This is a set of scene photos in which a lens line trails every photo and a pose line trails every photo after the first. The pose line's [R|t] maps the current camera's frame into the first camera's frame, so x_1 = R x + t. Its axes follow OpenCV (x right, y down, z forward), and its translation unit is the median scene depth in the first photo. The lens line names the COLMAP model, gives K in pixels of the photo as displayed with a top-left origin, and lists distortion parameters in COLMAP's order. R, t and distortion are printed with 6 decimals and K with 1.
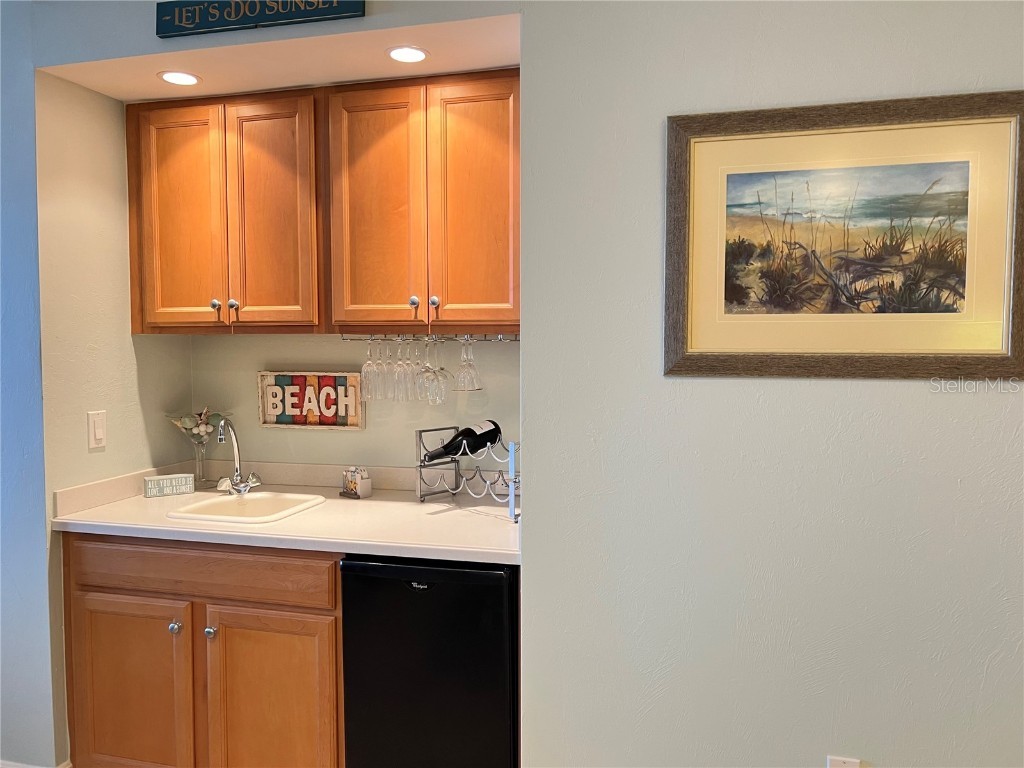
lens RADIAL K [[765.3, 0, 520.9], [0, 765.3, 377.0], [0, 0, 1]] dist [0.071651, -0.095897]
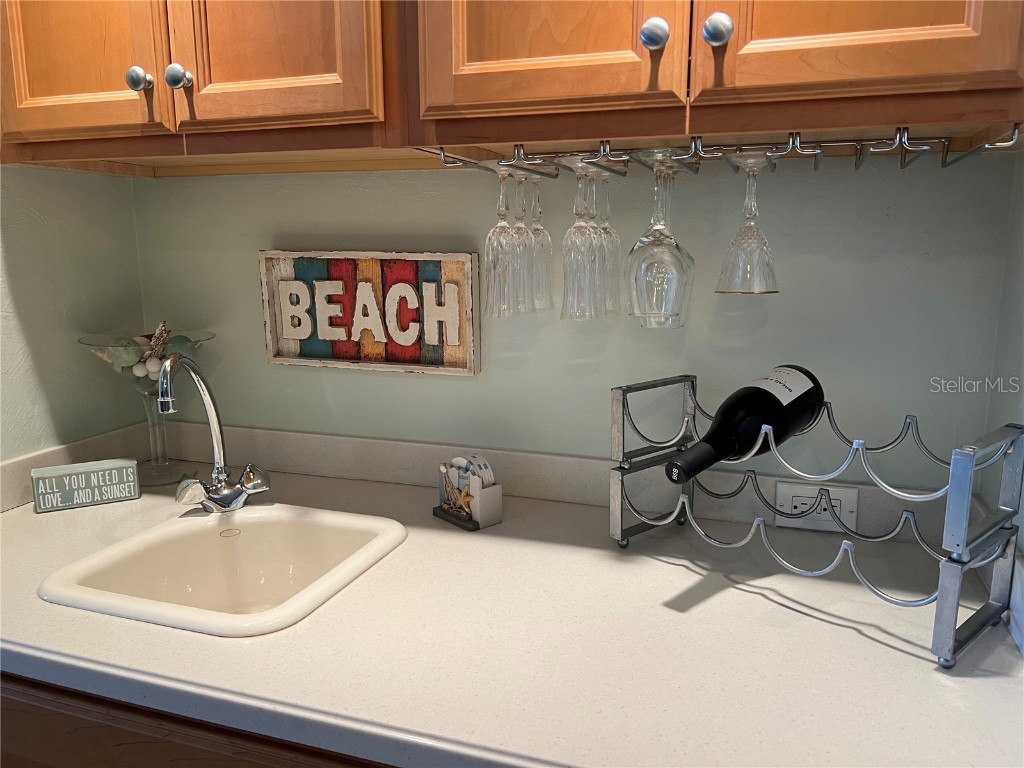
lens RADIAL K [[784.7, 0, 505.8], [0, 784.7, 397.4], [0, 0, 1]] dist [0.066143, -0.003691]
pose [[0.996678, 0.015928, -0.079867, -0.147747], [-0.003703, 0.988538, 0.150926, 0.008904], [0.081355, -0.150129, 0.985314, 0.517161]]
